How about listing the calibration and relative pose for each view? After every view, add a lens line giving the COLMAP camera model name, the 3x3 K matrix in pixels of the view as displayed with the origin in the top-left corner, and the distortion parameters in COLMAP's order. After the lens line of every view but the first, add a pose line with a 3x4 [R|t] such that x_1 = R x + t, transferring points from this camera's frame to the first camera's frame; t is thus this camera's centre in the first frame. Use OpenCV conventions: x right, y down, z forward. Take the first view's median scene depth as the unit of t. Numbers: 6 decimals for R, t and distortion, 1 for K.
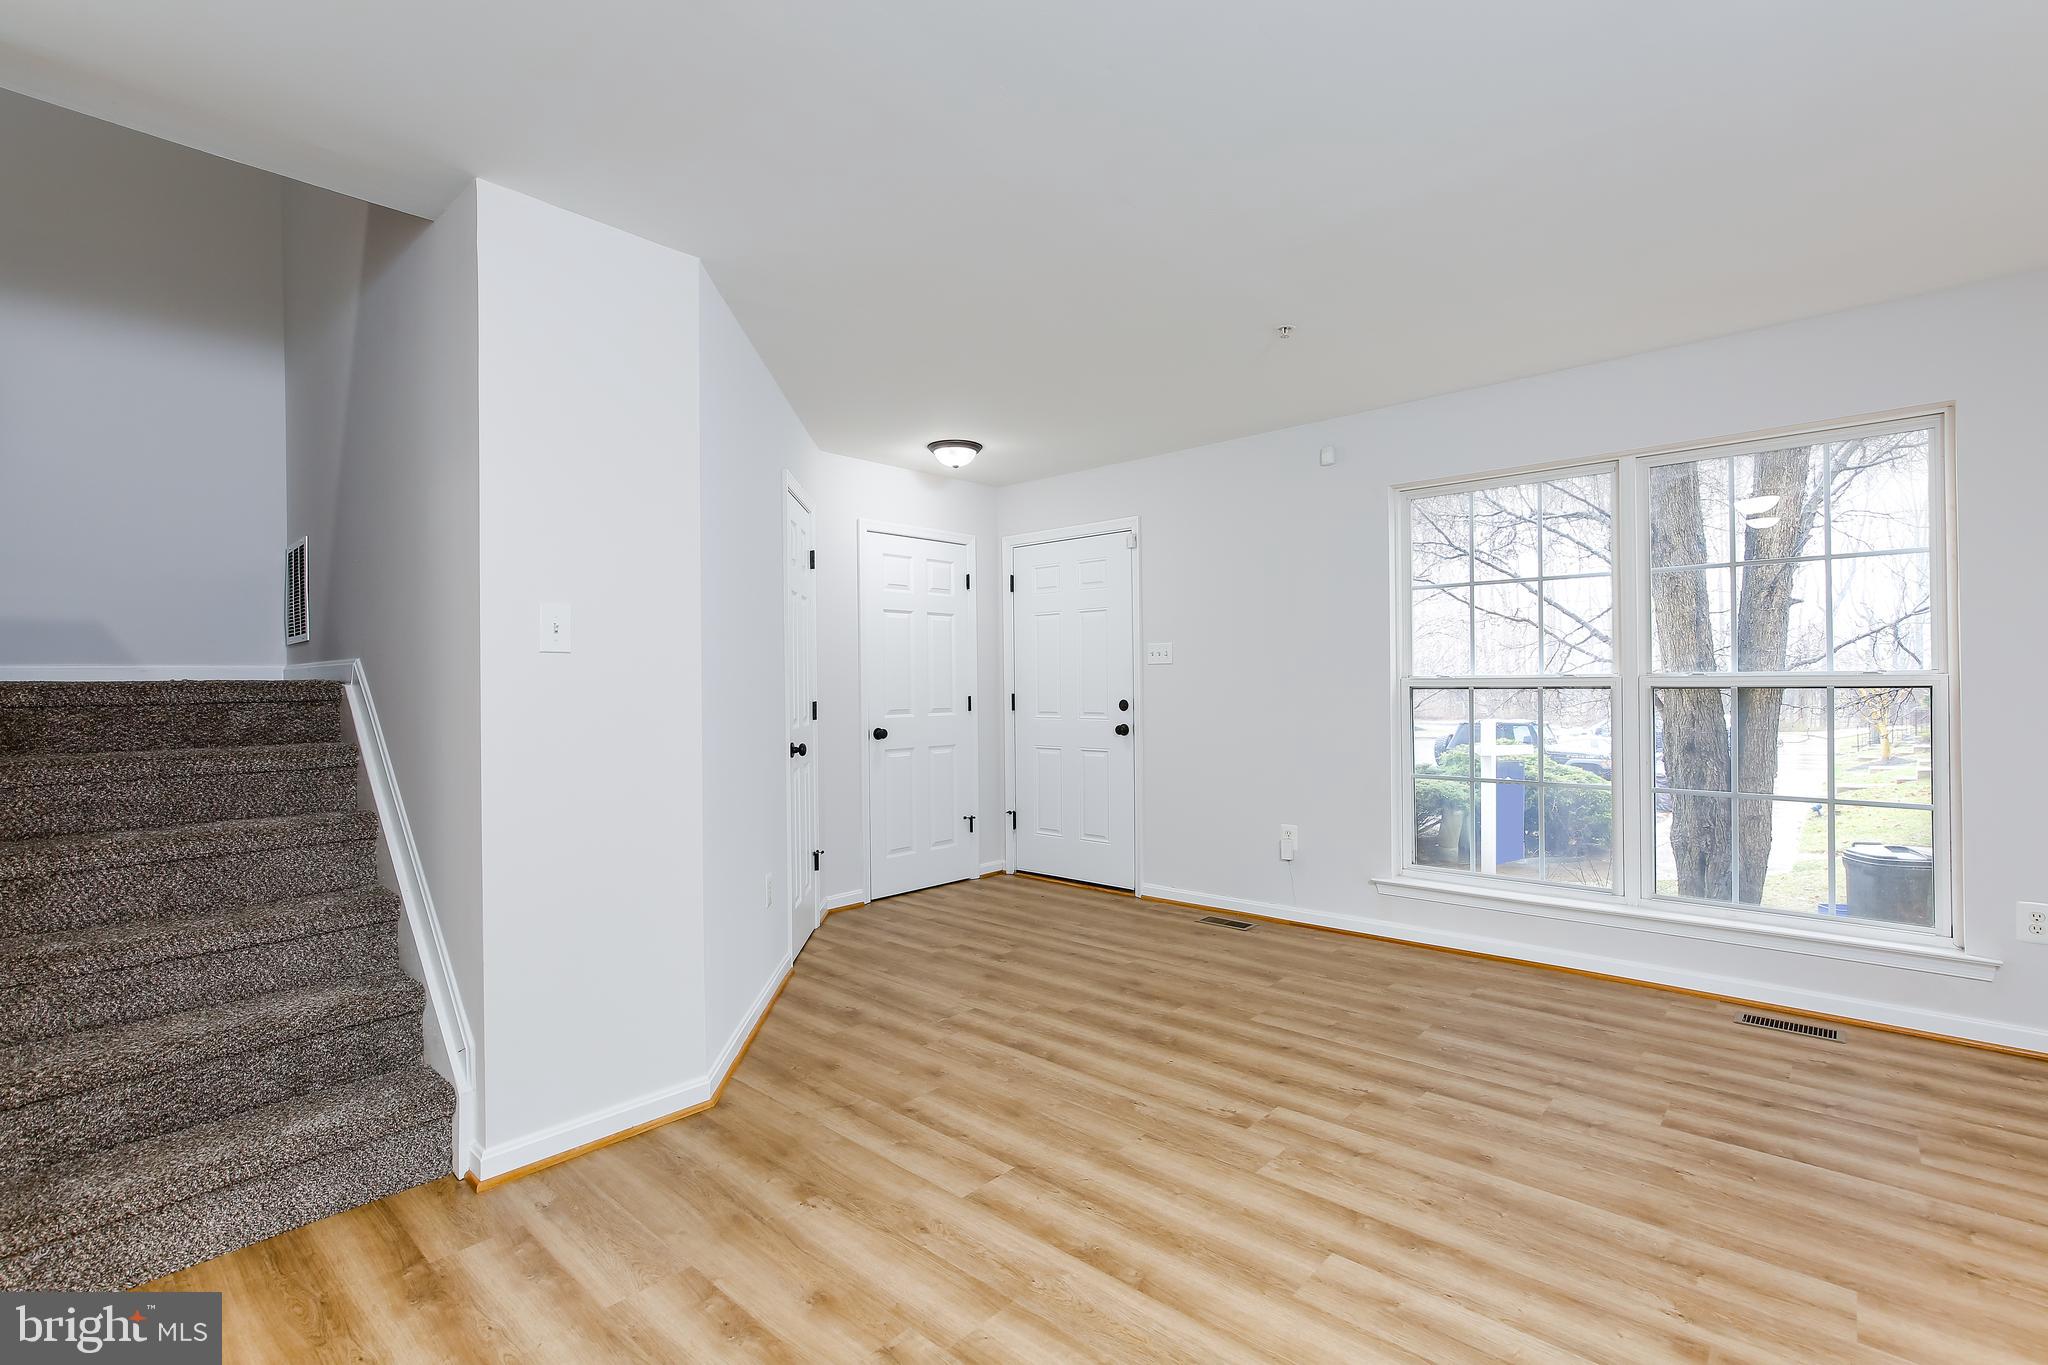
lens RADIAL K [[924.9, 0, 1022.5], [0, 924.9, 678.8], [0, 0, 1]] dist [-0.019195, 0.006838]
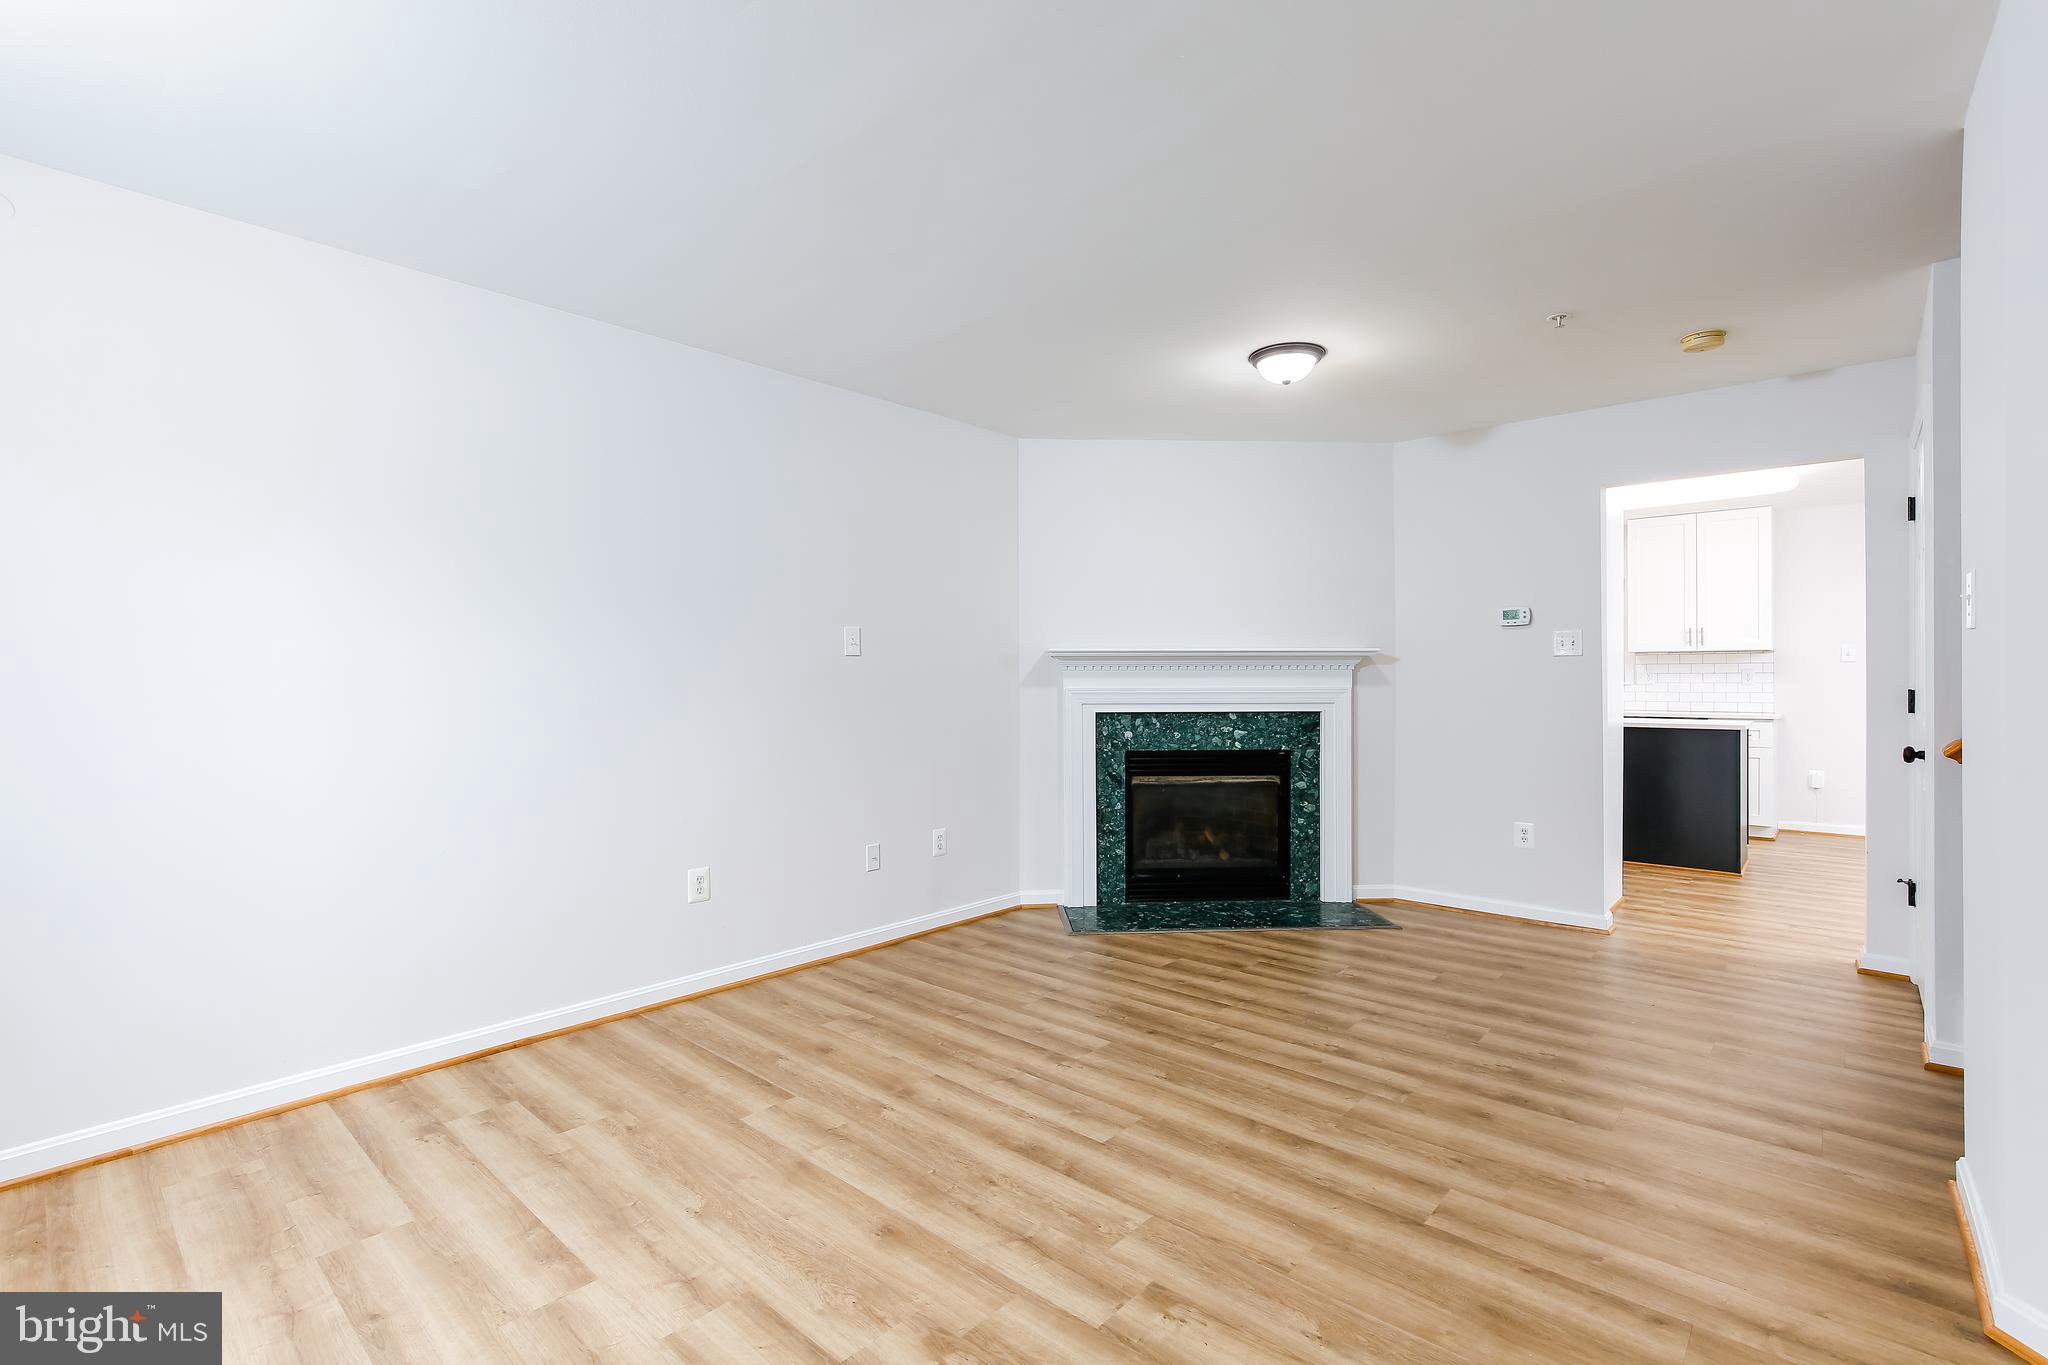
lens RADIAL K [[924.9, 0, 1027.9], [0, 924.9, 688.0], [0, 0, 1]] dist [-0.019195, 0.006838]
pose [[-0.999783, 0.015948, -0.013439, 0.290600], [0.015822, 0.999830, 0.009421, 0.004092], [0.013587, 0.009207, -0.999865, 1.453051]]
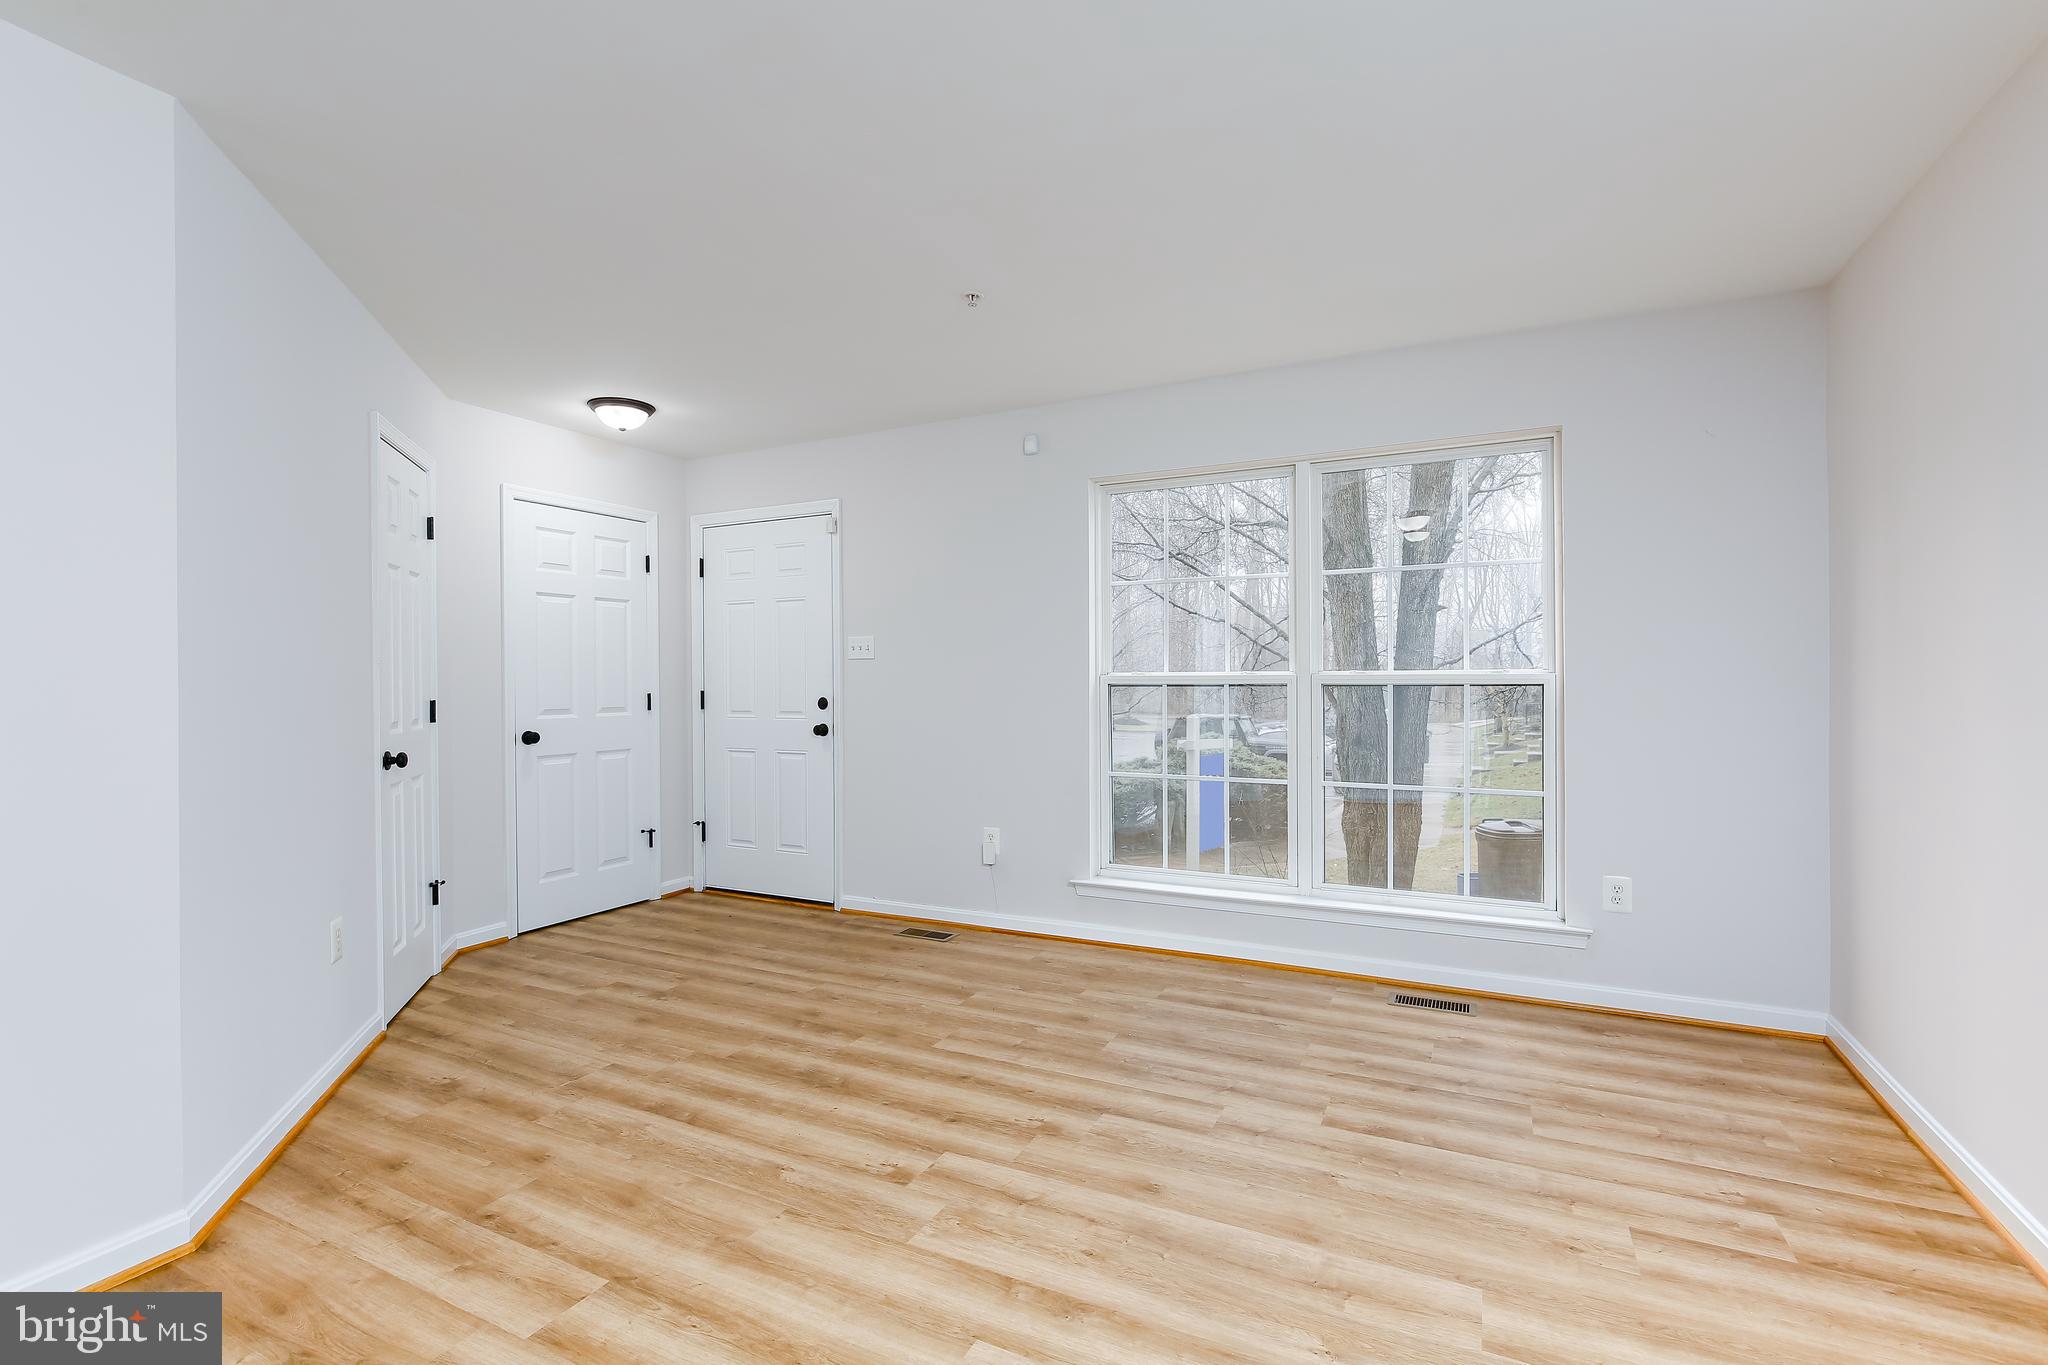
lens RADIAL K [[924.9, 0, 1024.0], [0, 924.9, 678.5], [0, 0, 1]] dist [-0.019195, 0.006838]
pose [[0.962558, 0.003803, 0.271049, 0.094066], [-0.004707, 0.999985, 0.002685, 0.000738], [-0.271035, -0.003860, 0.962562, 0.104318]]
